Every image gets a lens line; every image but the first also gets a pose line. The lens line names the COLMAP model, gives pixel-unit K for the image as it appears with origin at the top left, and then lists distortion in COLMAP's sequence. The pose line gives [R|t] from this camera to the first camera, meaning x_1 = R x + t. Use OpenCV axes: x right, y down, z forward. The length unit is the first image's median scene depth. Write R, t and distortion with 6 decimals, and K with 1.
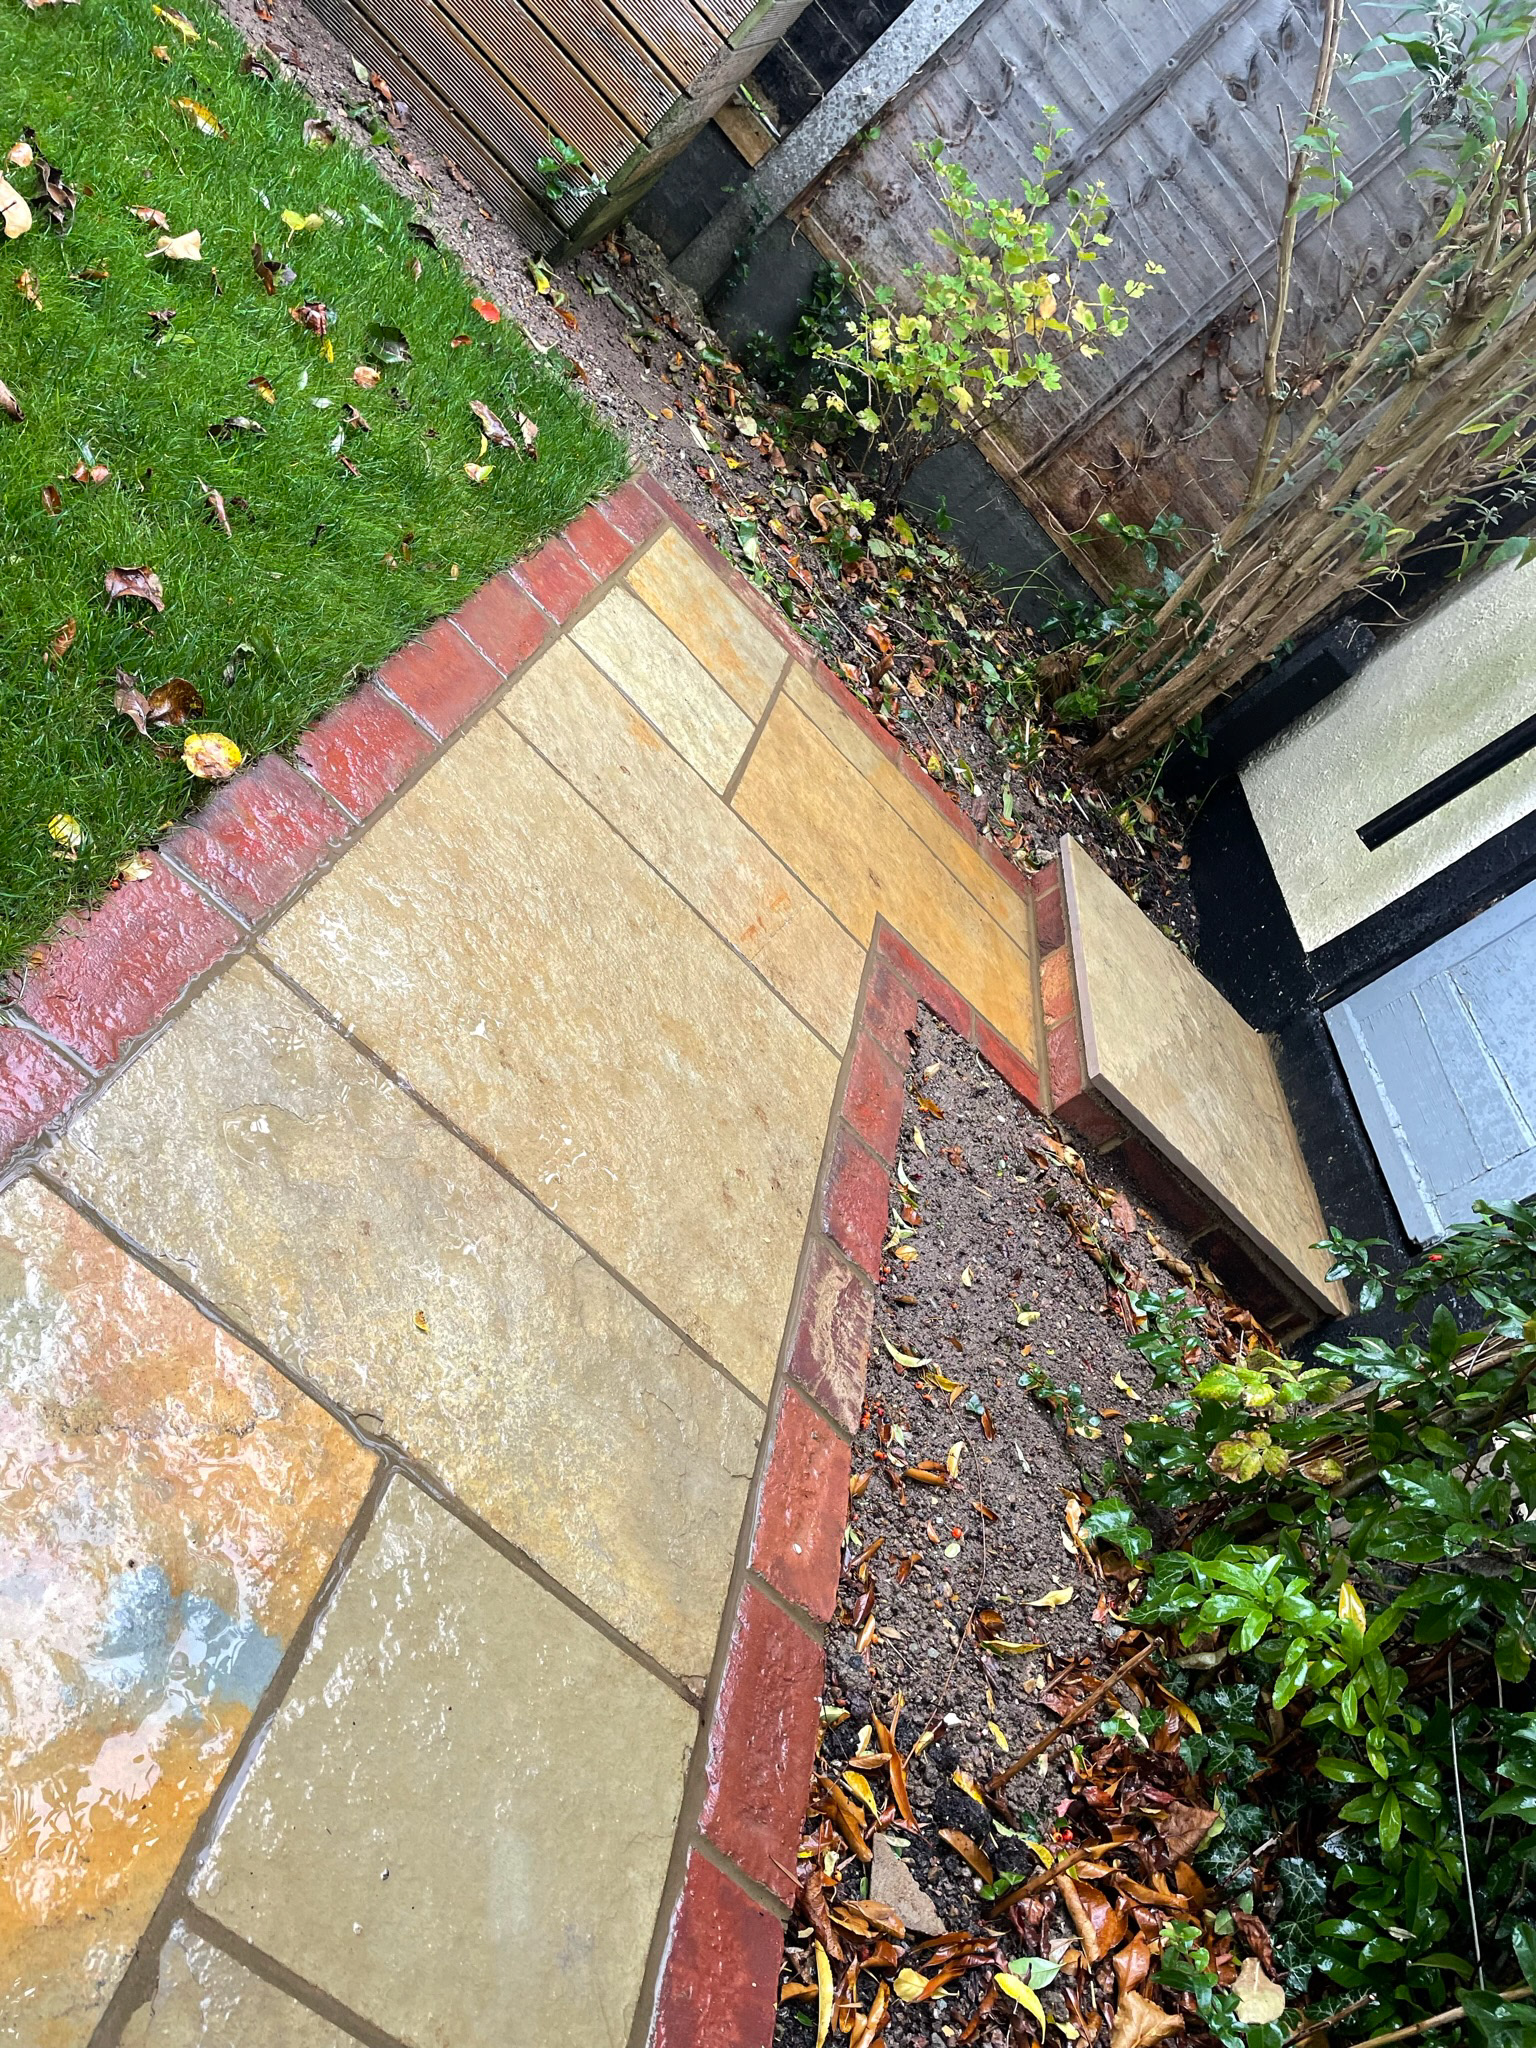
lens RADIAL K [[1533.3, 0, 775.7], [0, 1533.3, 1027.3], [0, 0, 1]] dist [0.090785, -0.115696]
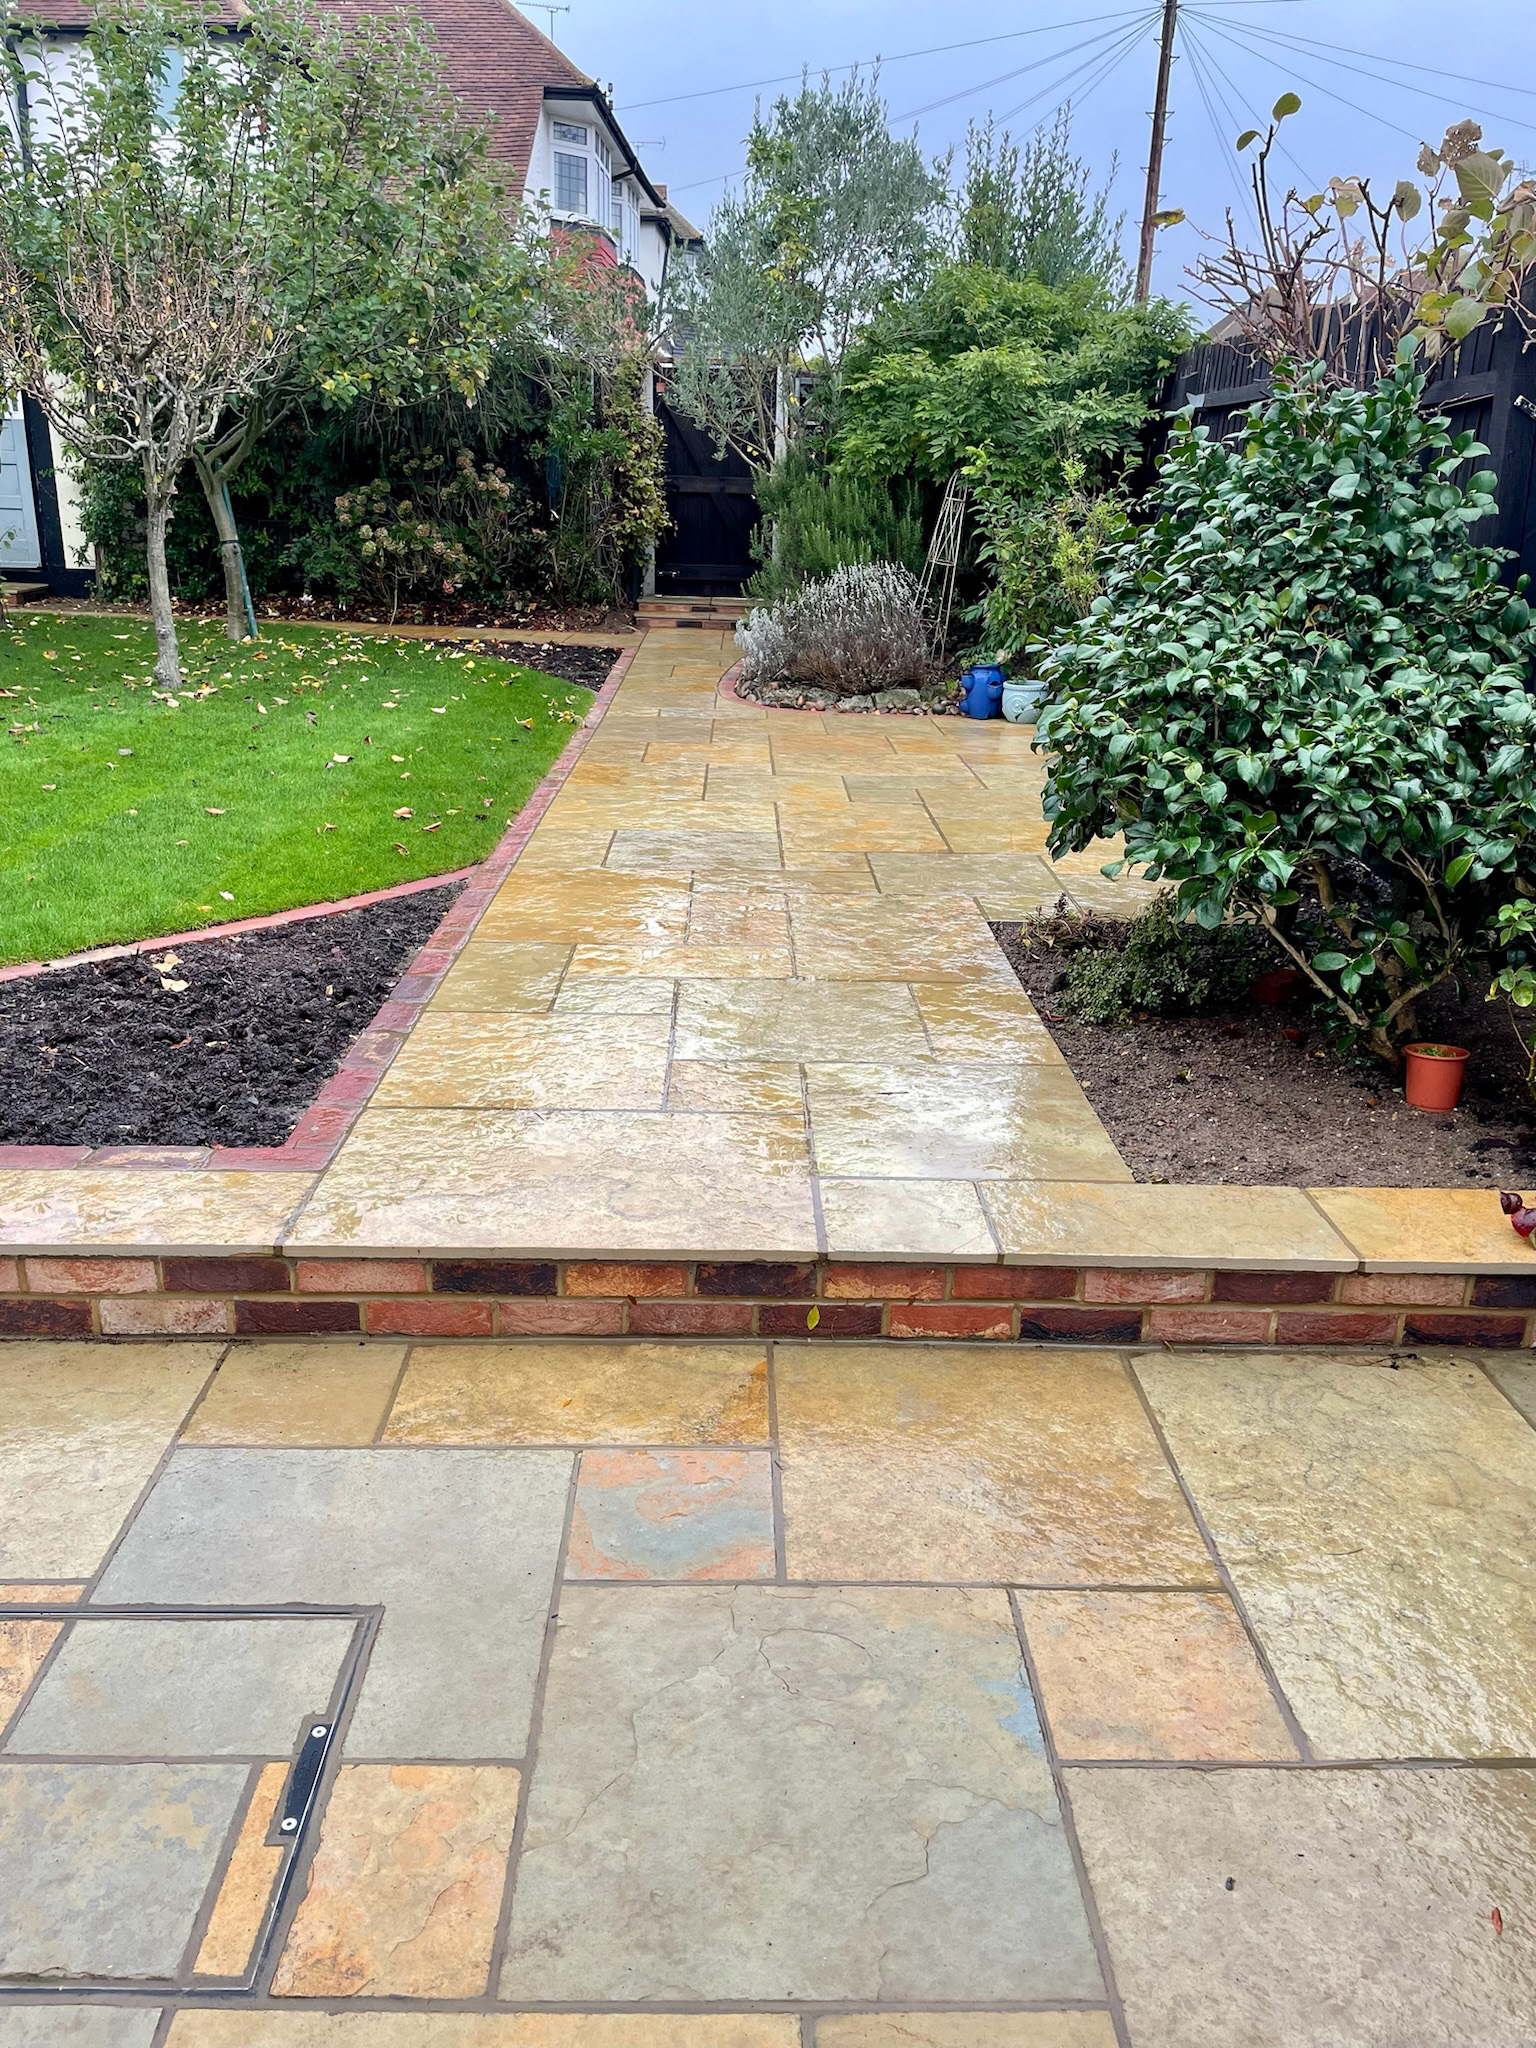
lens RADIAL K [[1533.3, 0, 765.5], [0, 1533.3, 1020.9], [0, 0, 1]] dist [0.090785, -0.115696]
pose [[-0.090949, -0.904865, 0.415869, -2.750072], [0.507938, 0.317045, 0.800925, -1.900203], [-0.856579, 0.284079, 0.430781, -2.396807]]
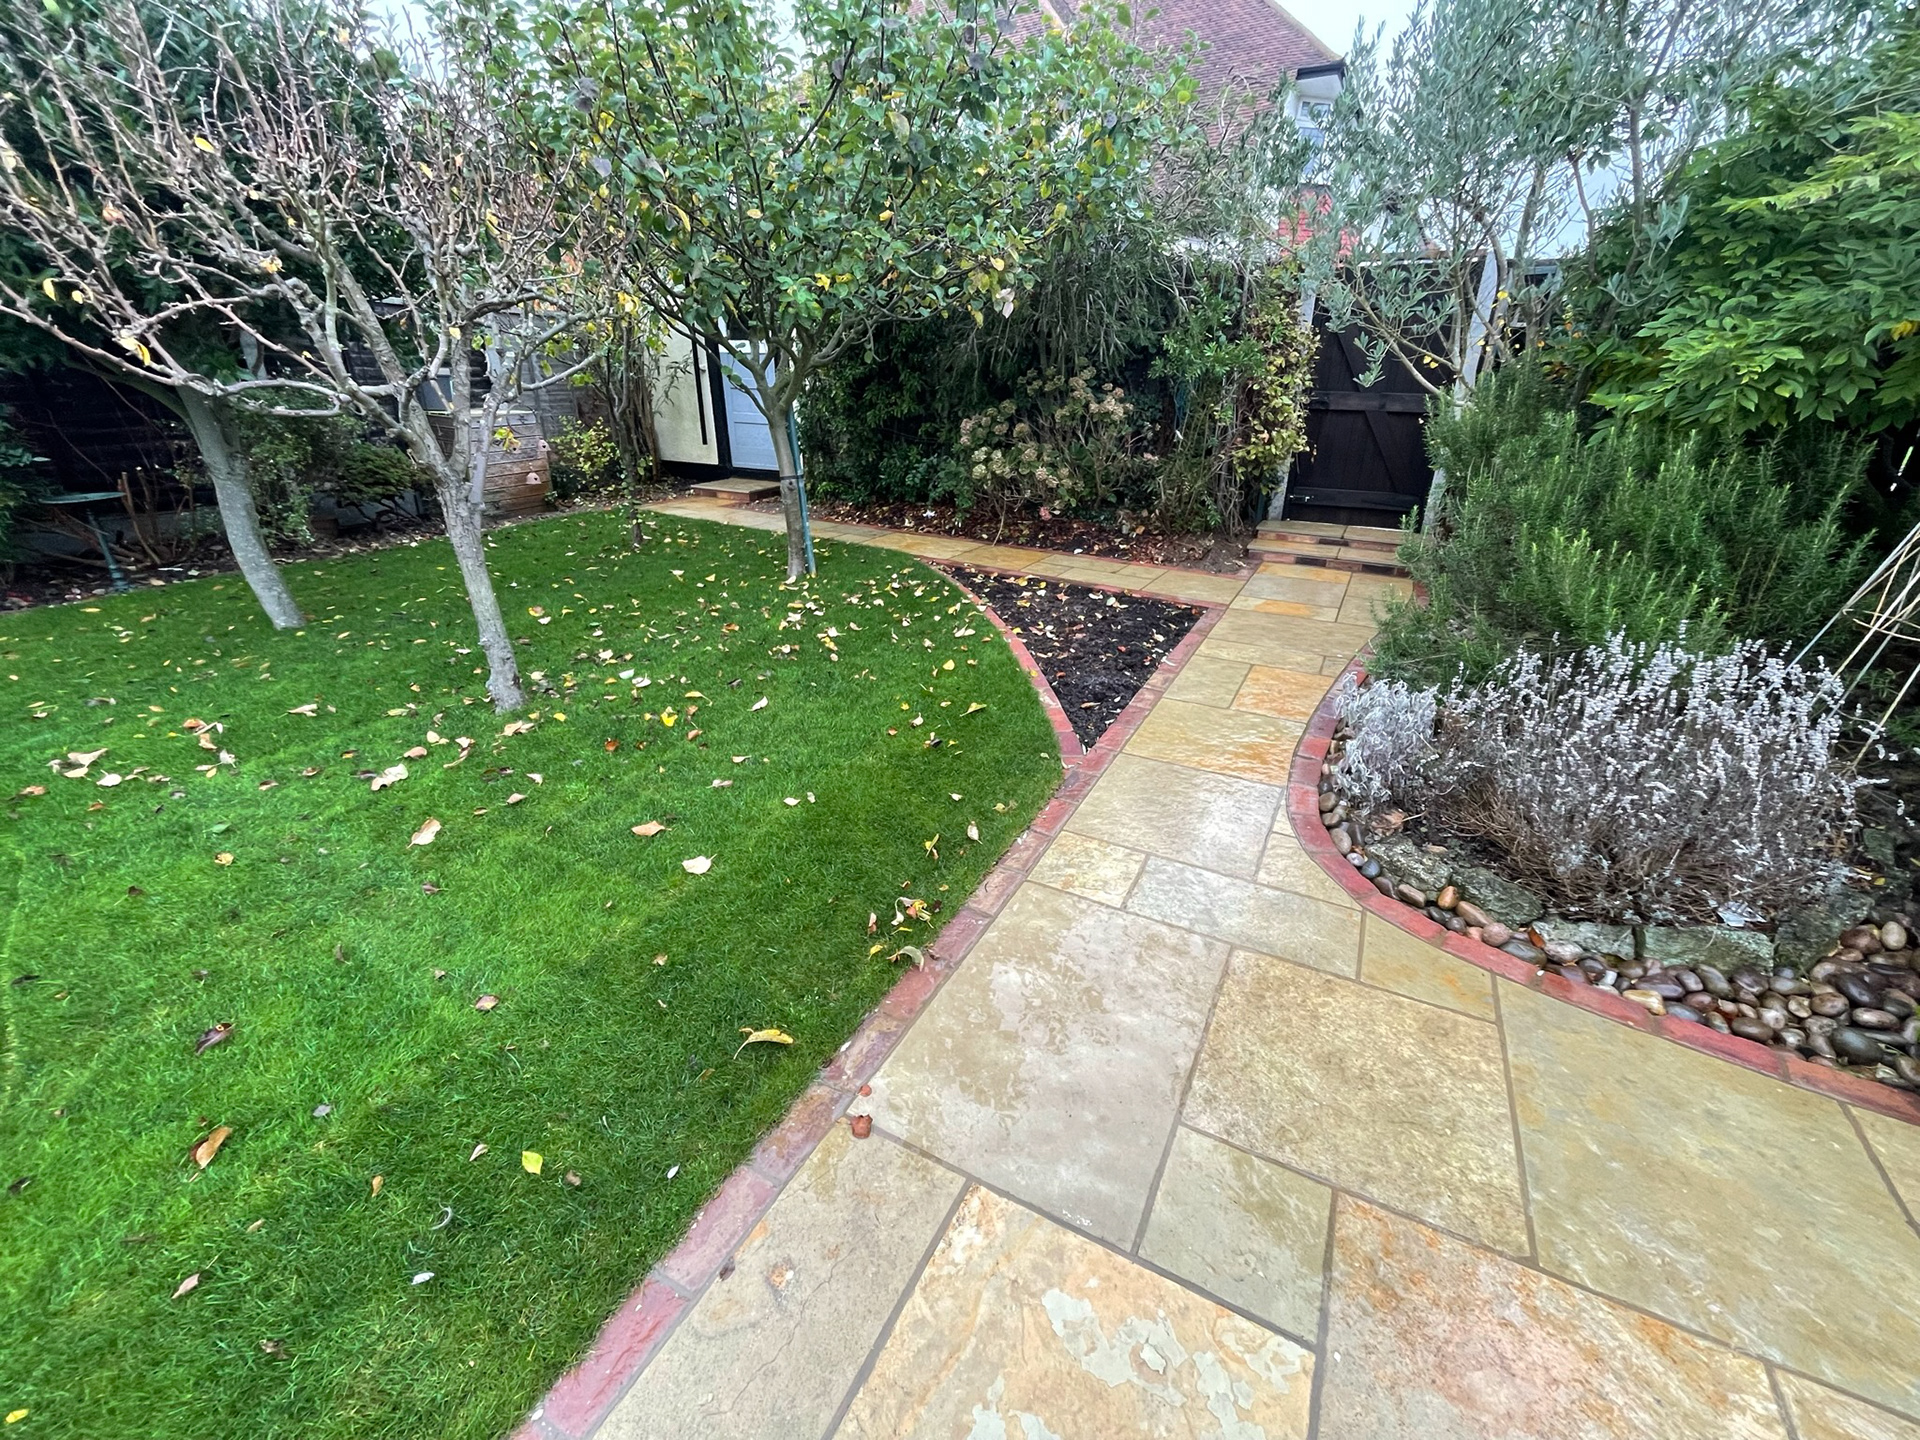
lens RADIAL K [[775.8, 0, 965.1], [0, 775.8, 710.2], [0, 0, 1]] dist [-0.004245, 0.000492]
pose [[0.243178, -0.917676, 0.314222, -1.160110], [0.768259, 0.379980, 0.515163, -0.481792], [-0.592151, 0.116127, 0.797416, -1.688574]]
